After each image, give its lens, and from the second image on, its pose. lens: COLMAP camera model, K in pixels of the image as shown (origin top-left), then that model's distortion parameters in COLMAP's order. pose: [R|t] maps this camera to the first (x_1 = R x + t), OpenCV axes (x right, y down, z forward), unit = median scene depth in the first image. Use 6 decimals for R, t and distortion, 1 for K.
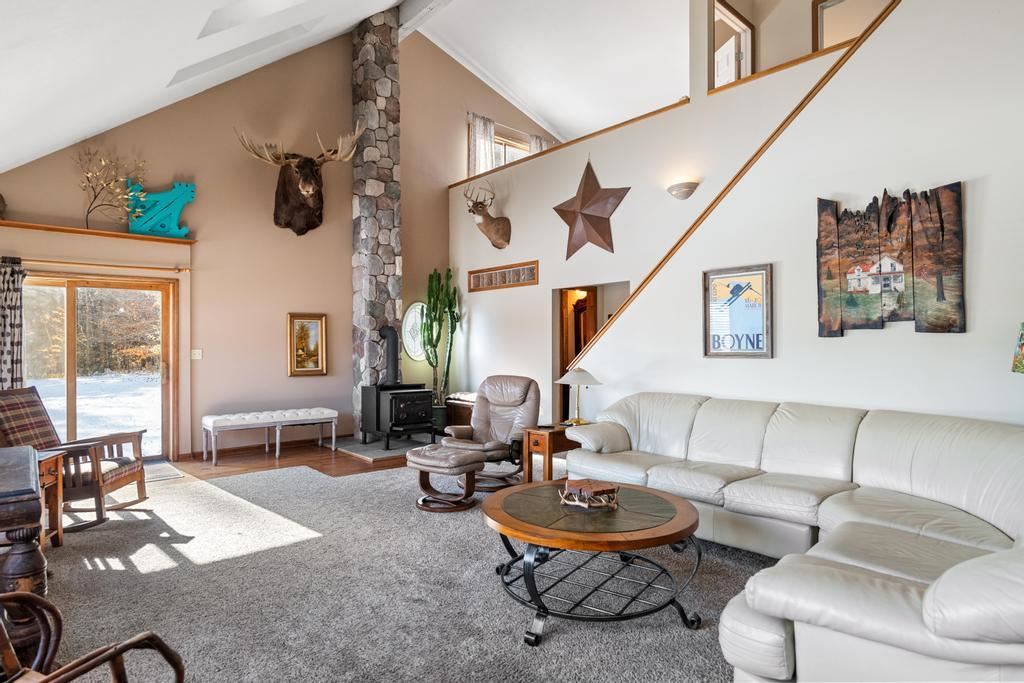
lens RADIAL K [[560.5, 0, 512.0], [0, 560.5, 341.5], [0, 0, 1]] dist [-0.001932, -0.000287]
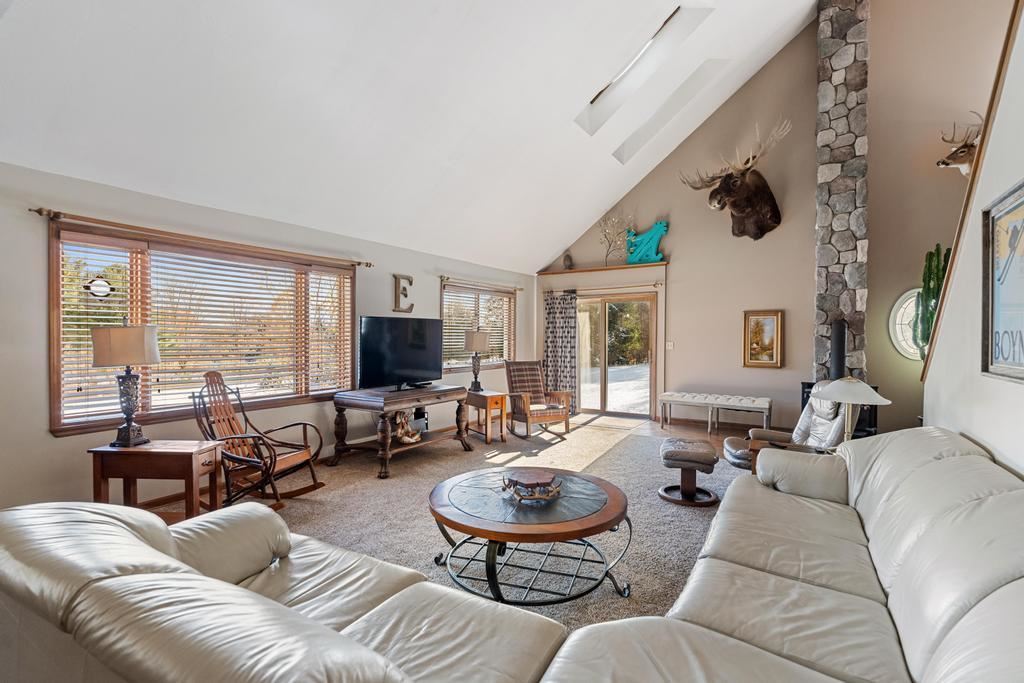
lens RADIAL K [[480.2, 0, 512.0], [0, 480.2, 341.5], [0, 0, 1]] dist [0.000879, 0.000053]
pose [[0.291441, 0.013125, -0.956499, 0.378764], [0.003367, 0.999886, 0.014746, -0.005089], [0.956583, -0.007518, 0.291363, 0.259498]]
